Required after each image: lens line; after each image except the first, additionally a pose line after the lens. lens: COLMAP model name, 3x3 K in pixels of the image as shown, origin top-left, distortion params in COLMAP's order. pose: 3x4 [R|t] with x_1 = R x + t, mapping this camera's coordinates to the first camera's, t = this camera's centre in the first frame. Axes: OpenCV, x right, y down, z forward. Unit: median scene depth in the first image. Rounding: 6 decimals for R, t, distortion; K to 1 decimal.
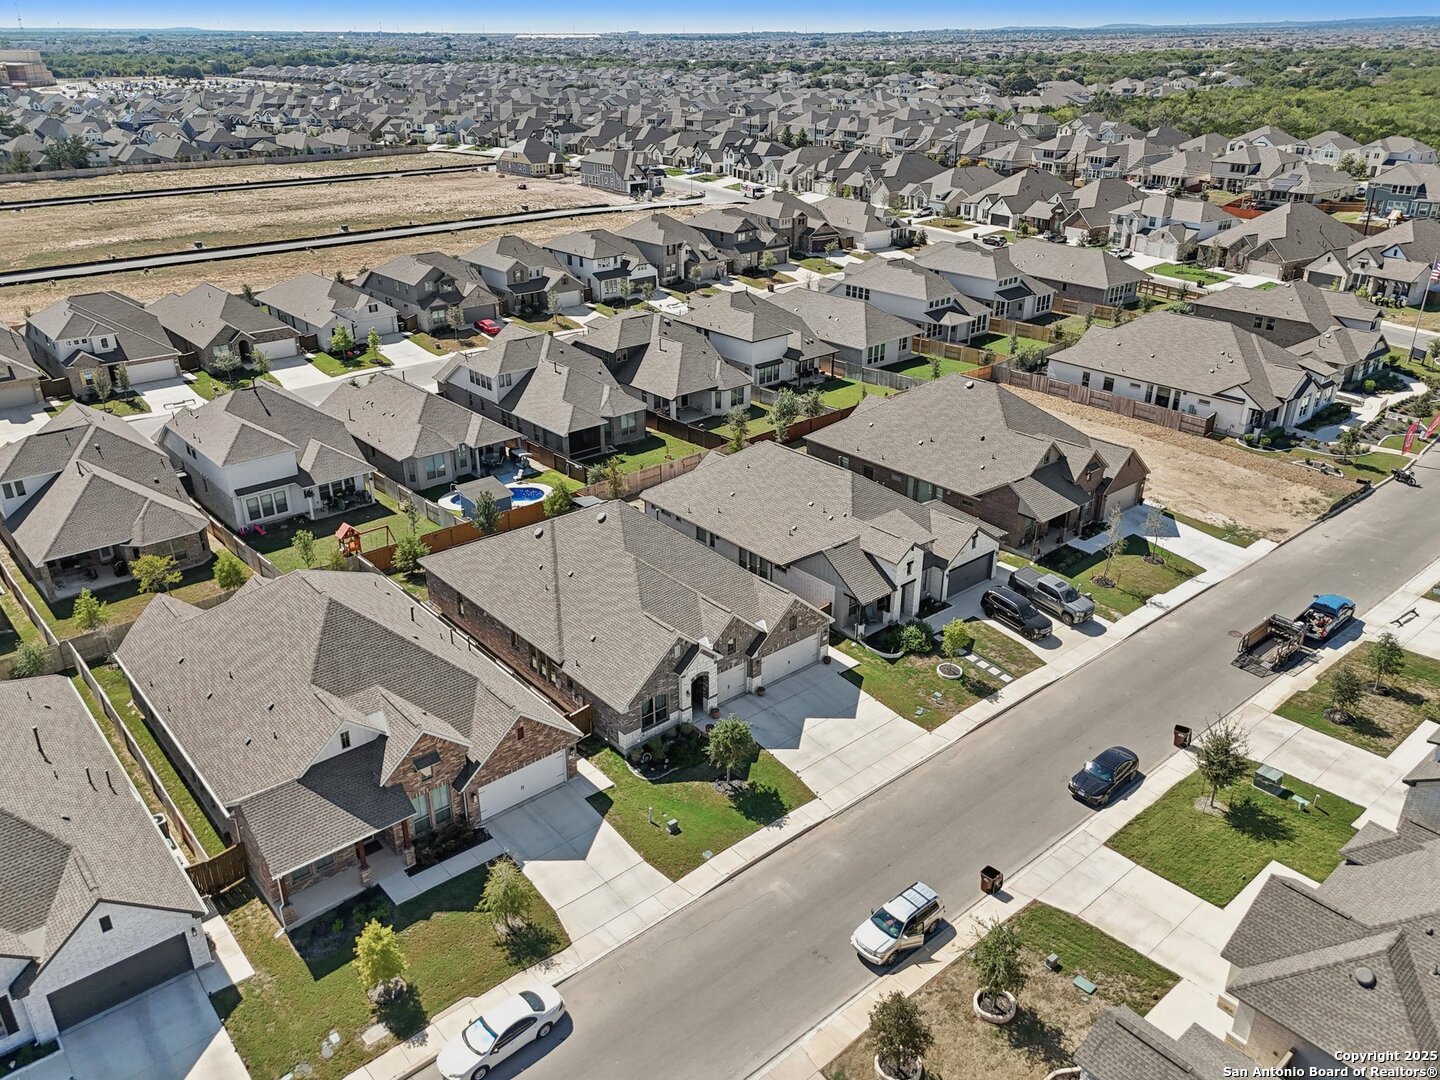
lens RADIAL K [[1087.4, 0, 720.0], [0, 1087.4, 540.0], [0, 0, 1]] dist [0.073064, -0.072570]
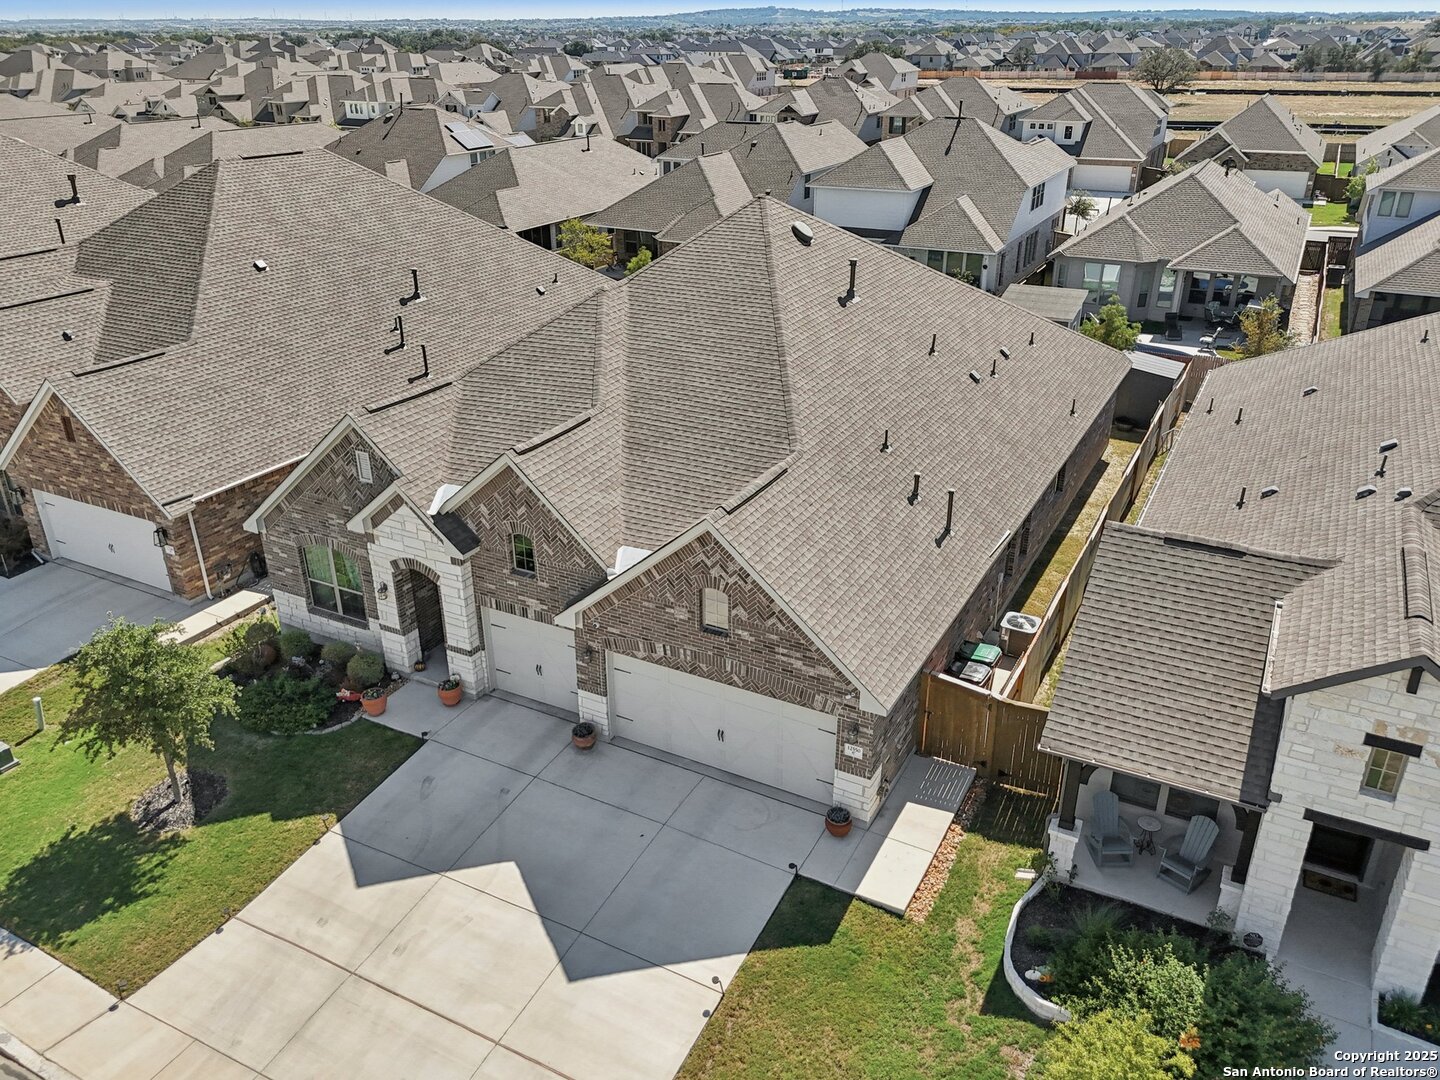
lens RADIAL K [[1096.8, 0, 720.0], [0, 1096.8, 540.0], [0, 0, 1]] dist [0.077070, -0.077691]
pose [[0.363709, 0.391968, -0.845030, 0.297053], [-0.387387, 0.888640, 0.245461, -0.016852], [0.847141, 0.238077, 0.475050, 0.785403]]
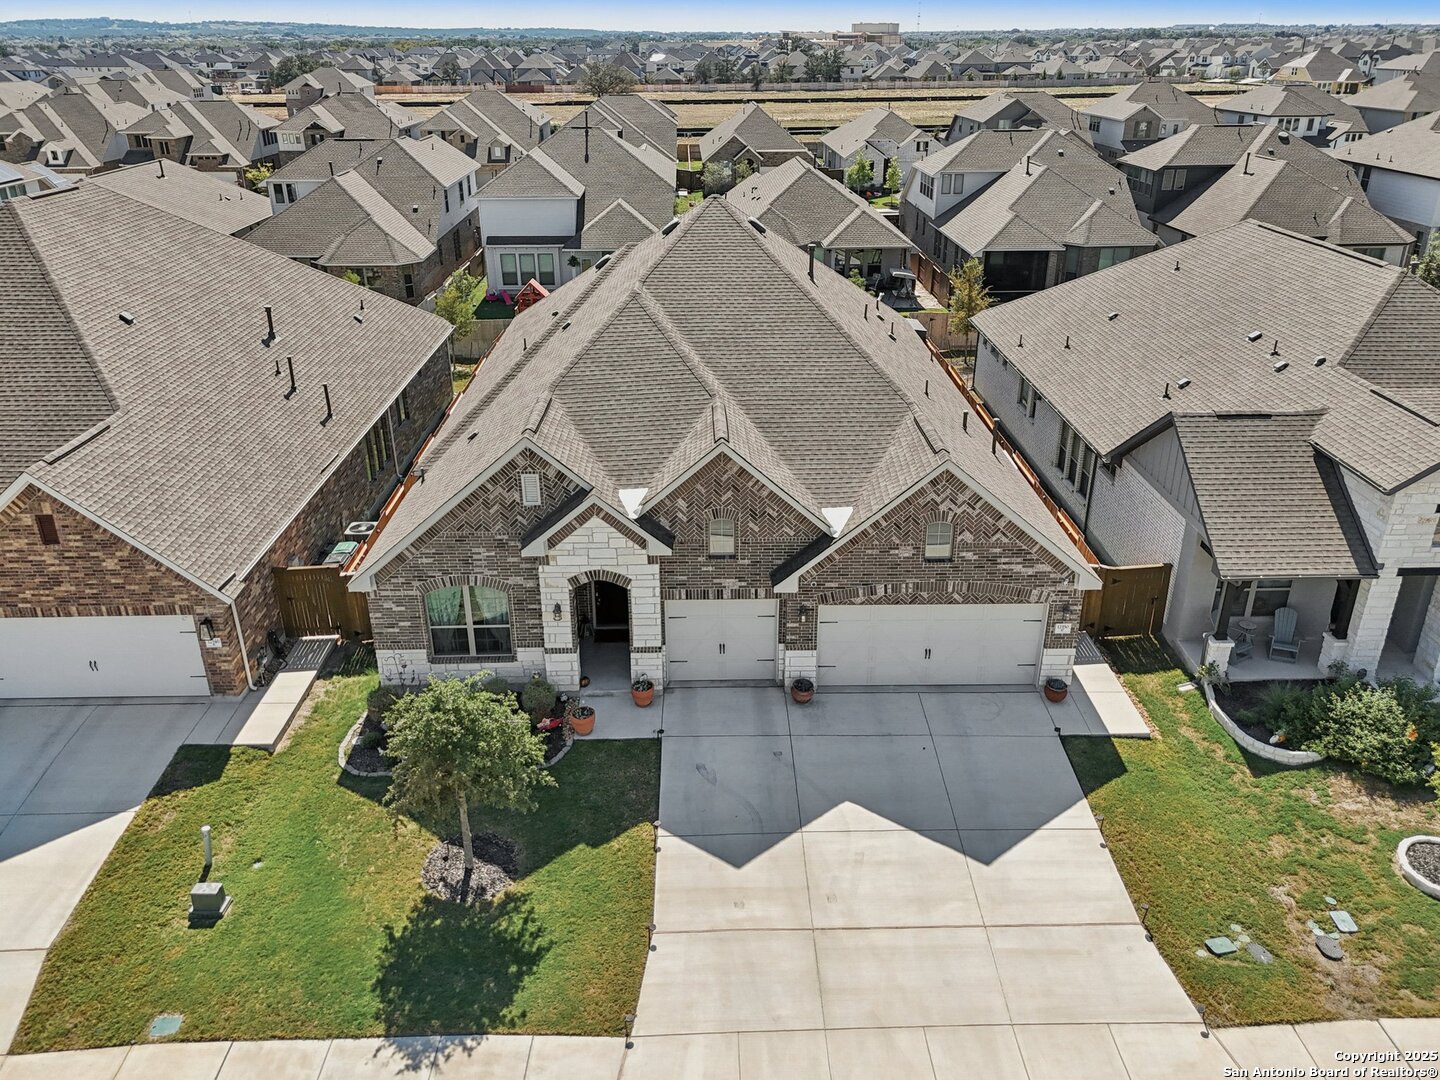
lens RADIAL K [[1096.8, 0, 720.0], [0, 1096.8, 540.0], [0, 0, 1]] dist [0.077070, -0.077691]
pose [[0.771107, 0.260009, -0.581196, 0.203599], [-0.262597, 0.961439, 0.081715, 0.060234], [0.580032, 0.089609, 0.809650, 0.617616]]
